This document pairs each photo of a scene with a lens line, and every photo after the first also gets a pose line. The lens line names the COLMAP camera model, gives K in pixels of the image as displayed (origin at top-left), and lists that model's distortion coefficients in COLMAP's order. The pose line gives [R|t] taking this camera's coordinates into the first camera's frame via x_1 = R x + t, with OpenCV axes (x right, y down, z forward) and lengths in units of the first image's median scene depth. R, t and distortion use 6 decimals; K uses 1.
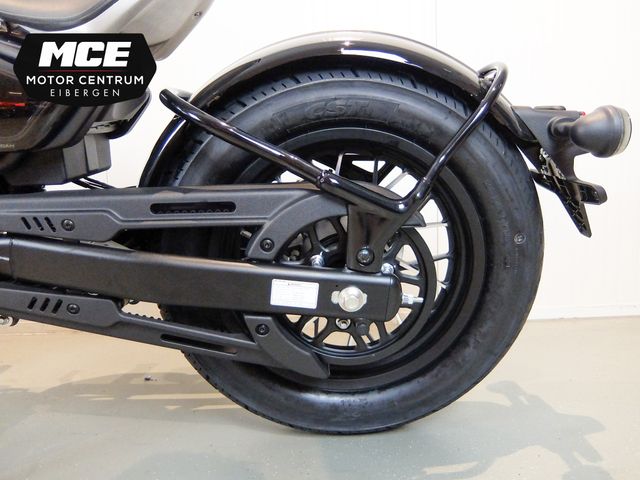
lens RADIAL K [[477.4, 0, 321.5], [0, 477.4, 235.6], [0, 0, 1]] dist [-0.041304, 0.005472]
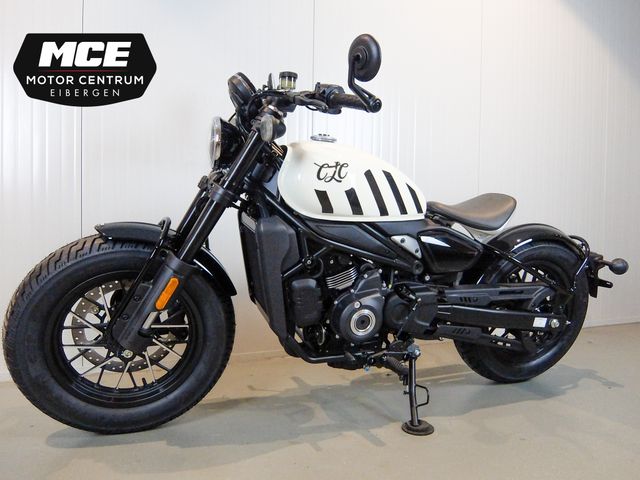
lens RADIAL K [[477.4, 0, 317.4], [0, 477.4, 241.7], [0, 0, 1]] dist [-0.041304, 0.005472]
pose [[0.938657, 0.021933, 0.344154, -2.089840], [-0.000948, 0.998136, -0.061025, -0.168923], [-0.344851, 0.056955, 0.936928, -1.109469]]
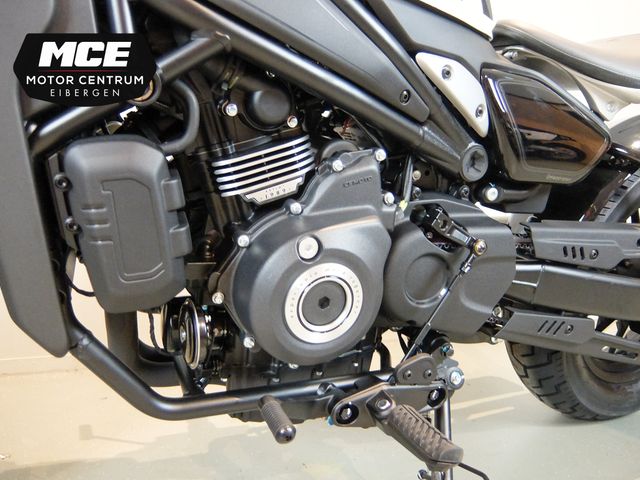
lens RADIAL K [[484.6, 0, 319.8], [0, 484.6, 236.7], [0, 0, 1]] dist [-0.058022, -0.005622]
pose [[0.909414, 0.036590, 0.414279, -1.451088], [-0.030953, 0.999314, -0.020316, -0.019355], [-0.414738, 0.005652, 0.909923, 0.215441]]
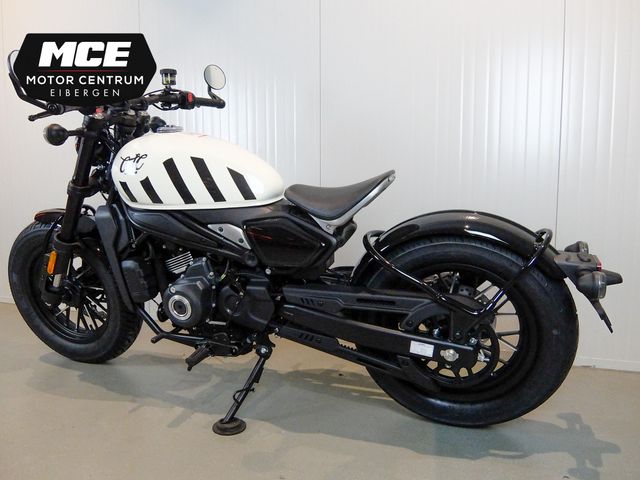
lens RADIAL K [[477.4, 0, 316.0], [0, 477.4, 244.1], [0, 0, 1]] dist [-0.041304, 0.005472]
pose [[0.932791, 0.062833, -0.354899, 0.196950], [-0.055713, 0.997988, 0.030255, -0.332328], [0.356086, -0.008449, 0.934415, -0.979227]]
